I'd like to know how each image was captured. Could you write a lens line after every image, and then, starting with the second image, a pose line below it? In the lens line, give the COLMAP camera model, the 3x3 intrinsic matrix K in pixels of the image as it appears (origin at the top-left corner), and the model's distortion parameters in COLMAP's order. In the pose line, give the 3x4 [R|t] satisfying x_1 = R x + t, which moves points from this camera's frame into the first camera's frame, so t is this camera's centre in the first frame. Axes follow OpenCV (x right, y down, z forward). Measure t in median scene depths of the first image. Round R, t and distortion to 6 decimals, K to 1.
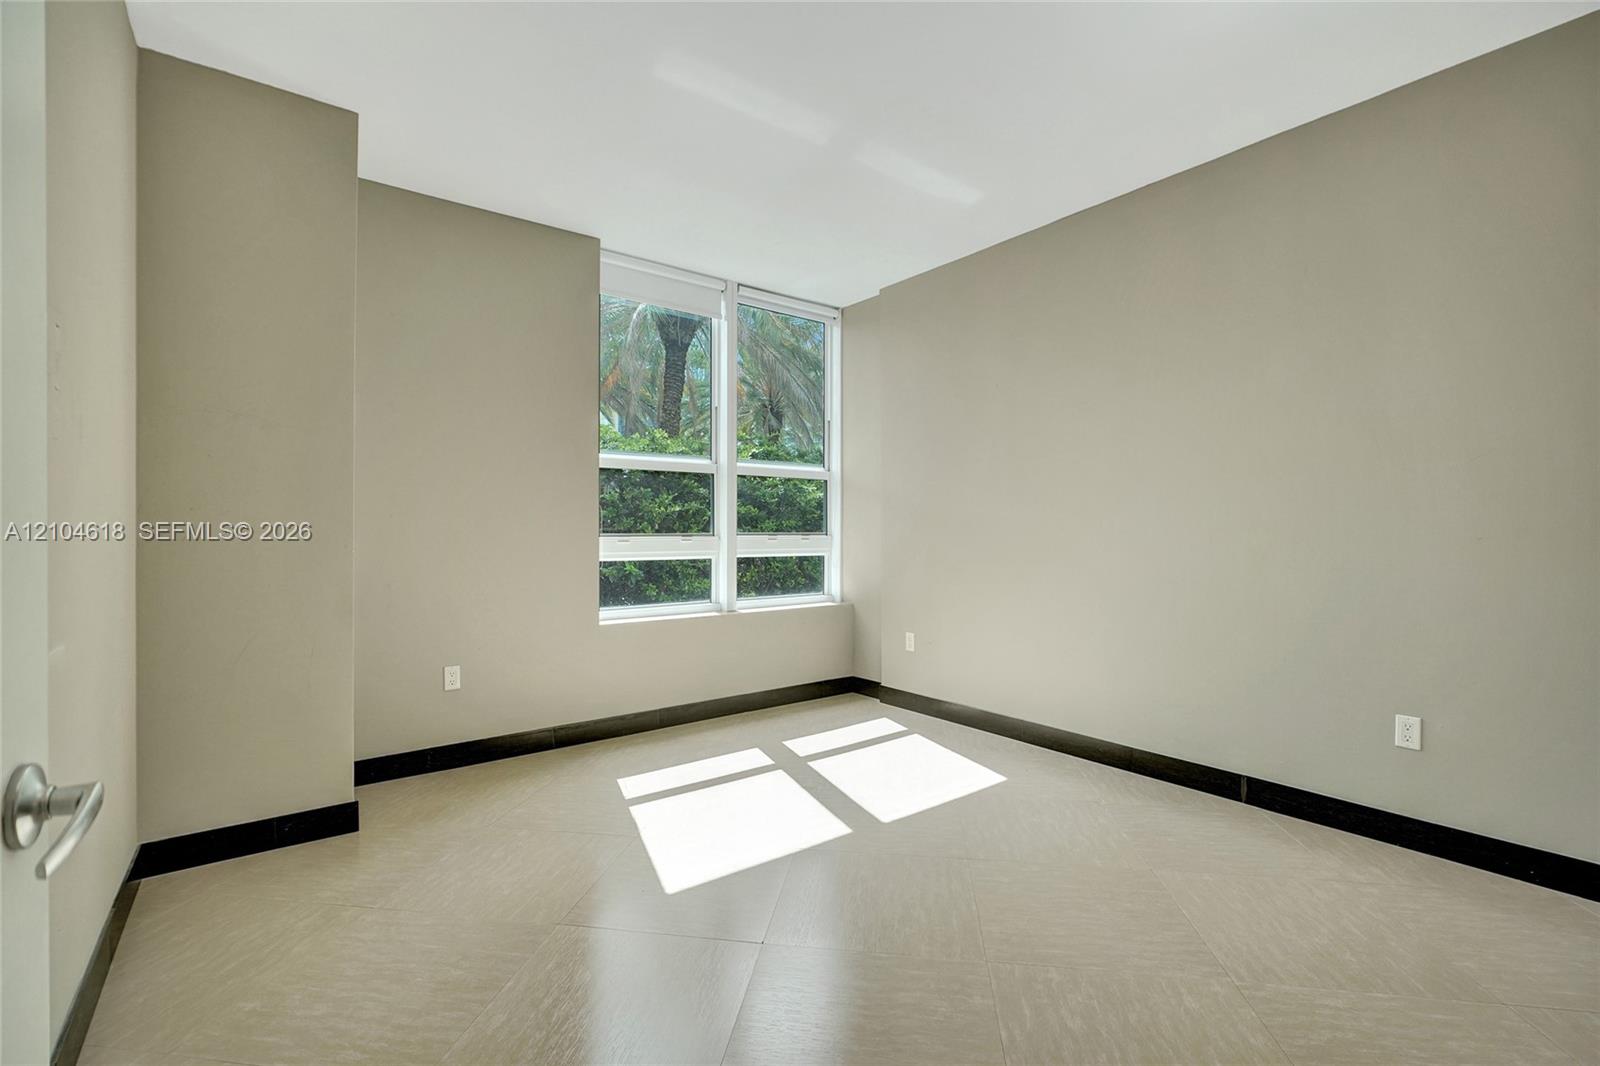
lens RADIAL K [[730.6, 0, 801.4], [0, 730.6, 528.6], [0, 0, 1]] dist [0.002382, 0.001250]
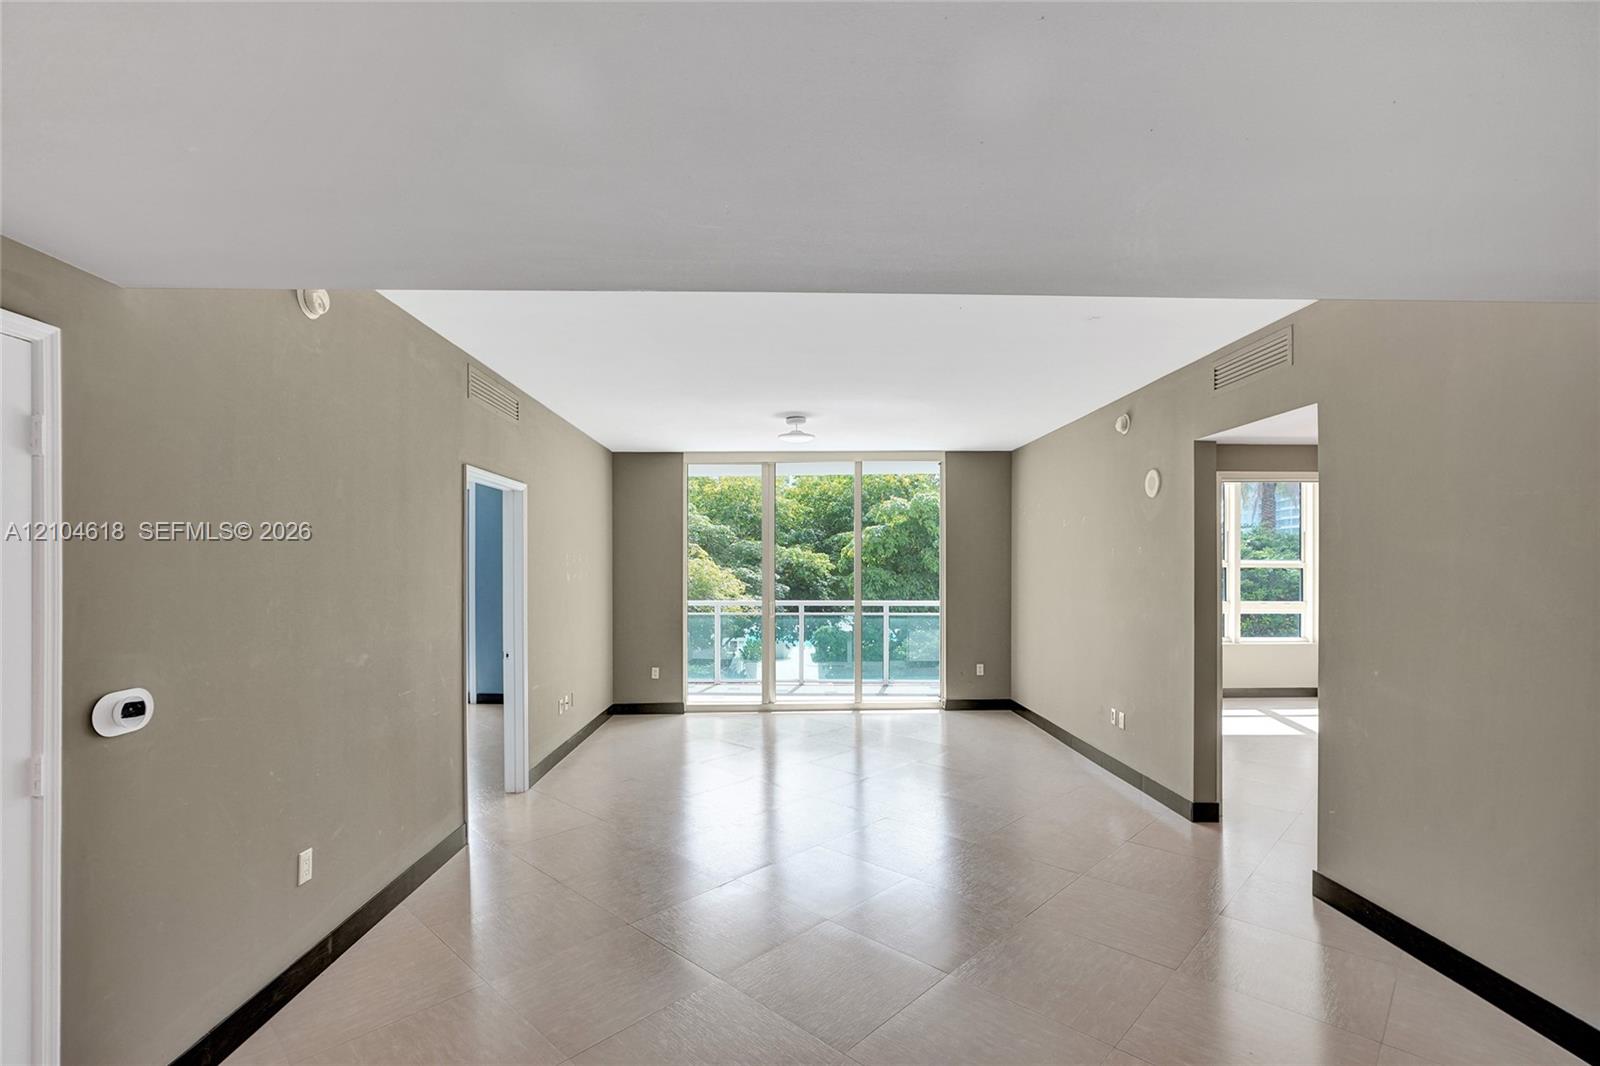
lens RADIAL K [[730.6, 0, 801.9], [0, 730.6, 568.0], [0, 0, 1]] dist [0.002382, 0.001250]
pose [[0.822153, -0.005937, -0.569236, 0.043318], [0.001834, 0.999968, -0.007779, -0.053580], [0.569264, 0.005352, 0.822138, -0.961144]]
